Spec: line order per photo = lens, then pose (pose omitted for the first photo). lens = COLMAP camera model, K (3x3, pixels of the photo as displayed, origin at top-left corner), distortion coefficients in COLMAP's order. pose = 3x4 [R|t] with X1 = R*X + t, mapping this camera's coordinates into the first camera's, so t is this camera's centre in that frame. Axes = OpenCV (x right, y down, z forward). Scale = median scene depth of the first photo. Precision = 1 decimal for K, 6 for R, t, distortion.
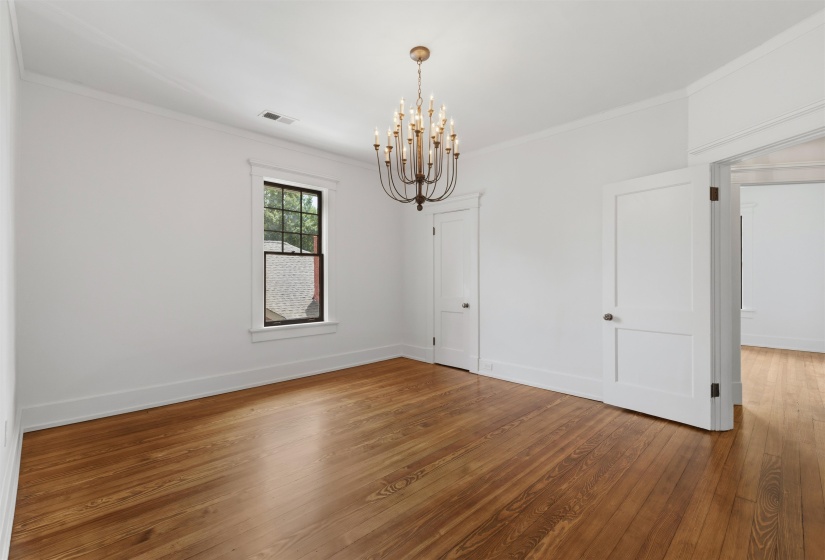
lens RADIAL K [[374.7, 0, 409.2], [0, 374.7, 275.0], [0, 0, 1]] dist [-0.000602, 0.000141]
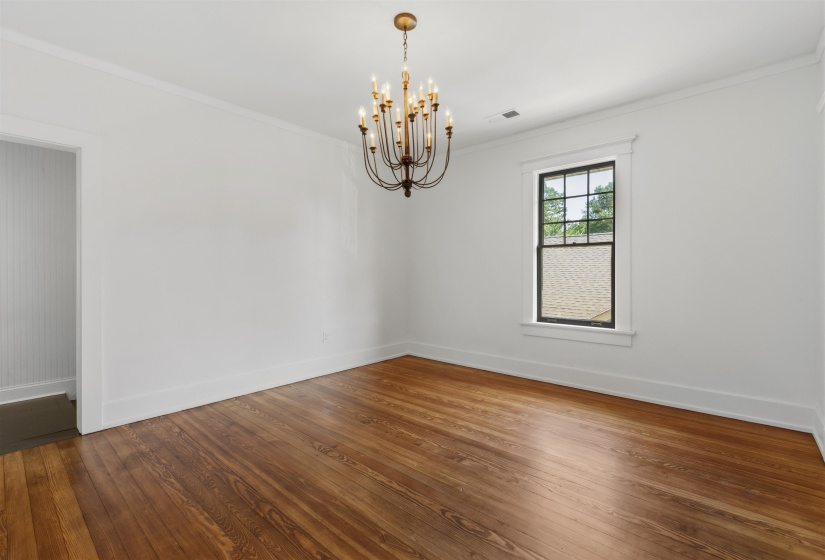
lens RADIAL K [[377.0, 0, 412.6], [0, 377.0, 272.0], [0, 0, 1]] dist [-0.001738, -0.000118]
pose [[0.065114, -0.001505, -0.997877, 0.924400], [0.007704, 0.999970, -0.001006, 0.007674], [0.997848, -0.007622, 0.065123, 0.954028]]
